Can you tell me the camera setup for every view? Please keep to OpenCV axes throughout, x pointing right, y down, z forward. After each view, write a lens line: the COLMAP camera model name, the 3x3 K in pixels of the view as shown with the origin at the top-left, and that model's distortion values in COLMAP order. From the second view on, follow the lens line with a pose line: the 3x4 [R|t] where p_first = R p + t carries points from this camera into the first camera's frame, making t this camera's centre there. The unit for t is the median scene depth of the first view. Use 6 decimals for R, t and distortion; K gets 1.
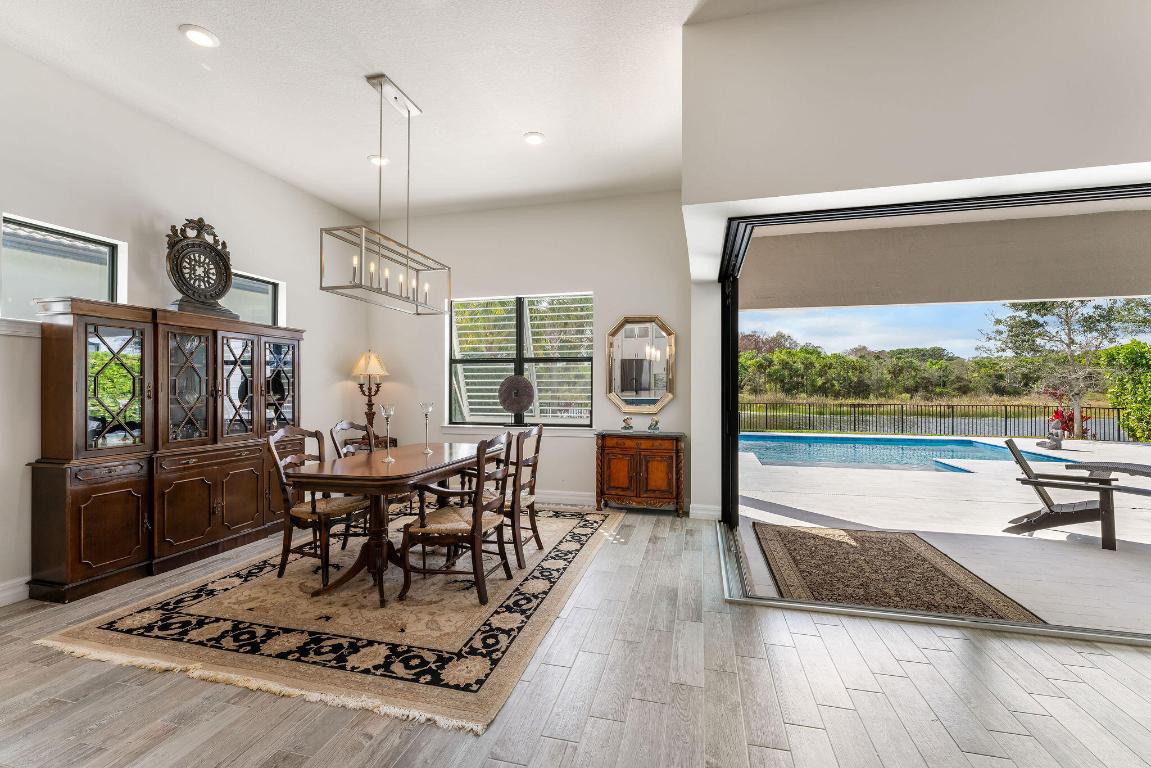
lens RADIAL K [[482.9, 0, 575.5], [0, 482.9, 384.0], [0, 0, 1]] dist [-0.003639, -0.000431]
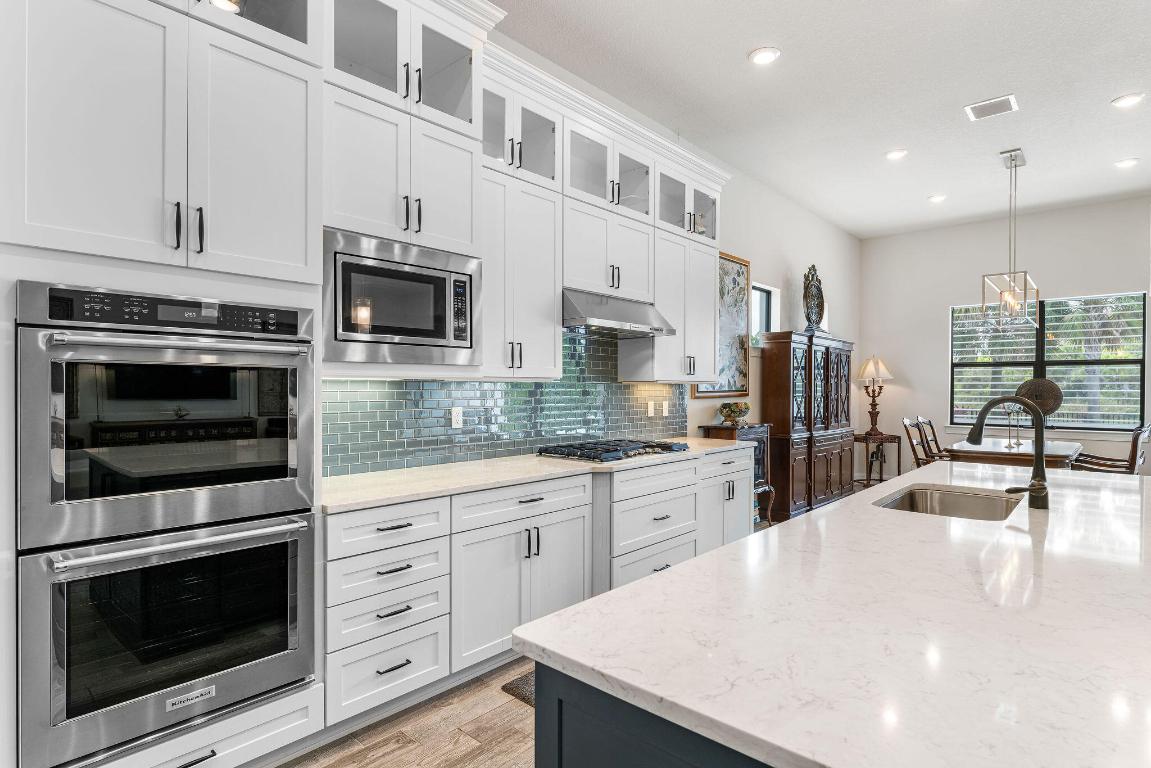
lens RADIAL K [[593.7, 0, 577.2], [0, 593.7, 390.3], [0, 0, 1]] dist [0.000791, -0.000094]
pose [[0.885267, 0.006868, -0.465032, -0.394895], [-0.002748, 0.999951, 0.009537, -0.002089], [0.465075, -0.007165, 0.885242, -0.546432]]
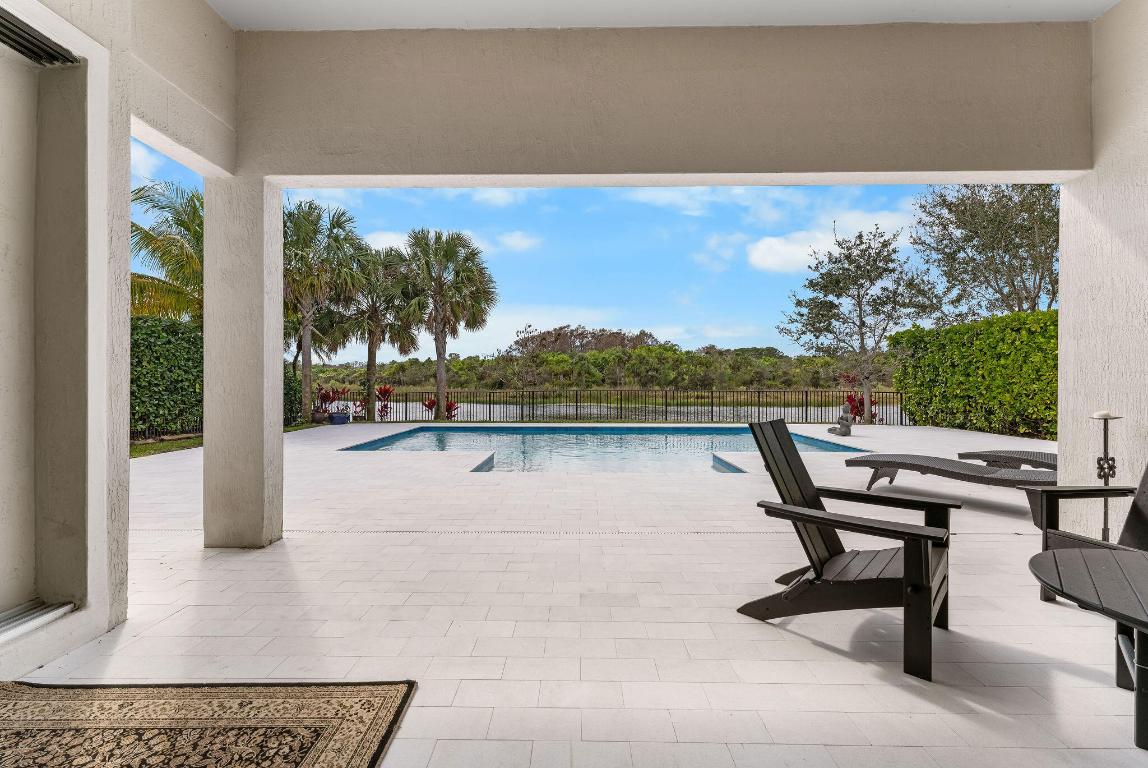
lens RADIAL K [[469.3, 0, 571.1], [0, 469.3, 385.6], [0, 0, 1]] dist [0.000851, 0.000000]
pose [[0.971843, -0.001397, 0.235625, 0.586454], [-0.001699, 0.999915, 0.012937, 0.062922], [-0.235623, -0.012973, 0.971758, 0.535637]]
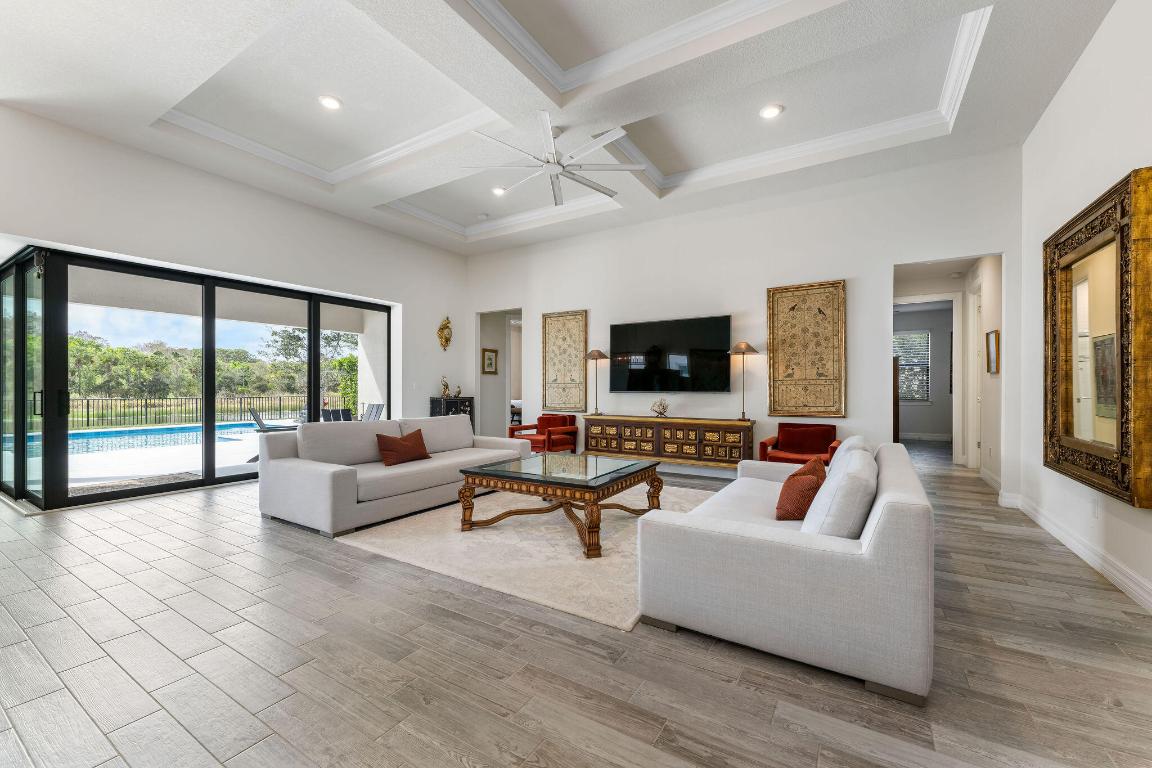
lens RADIAL K [[466.4, 0, 575.7], [0, 466.4, 387.6], [0, 0, 1]] dist [0.001876, -0.000013]
pose [[0.302437, -0.000351, 0.953169, -0.261016], [-0.006107, 0.999979, 0.002306, 0.031923], [-0.953150, -0.006519, 0.302428, -0.487651]]
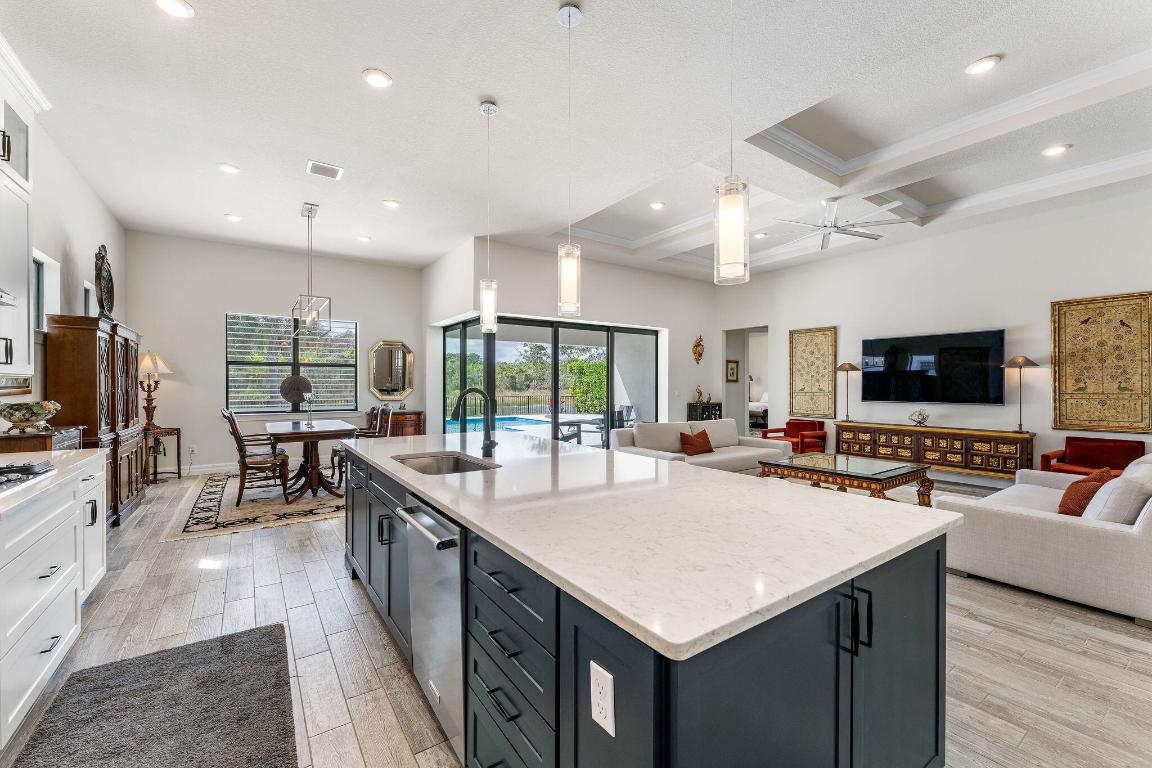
lens RADIAL K [[470.9, 0, 573.1], [0, 470.9, 385.6], [0, 0, 1]] dist [0.000851, 0.000000]
pose [[0.654642, -0.001330, 0.755938, -0.610121], [-0.004830, 0.999971, 0.005942, -0.000791], [-0.755924, -0.007541, 0.654616, -0.463302]]
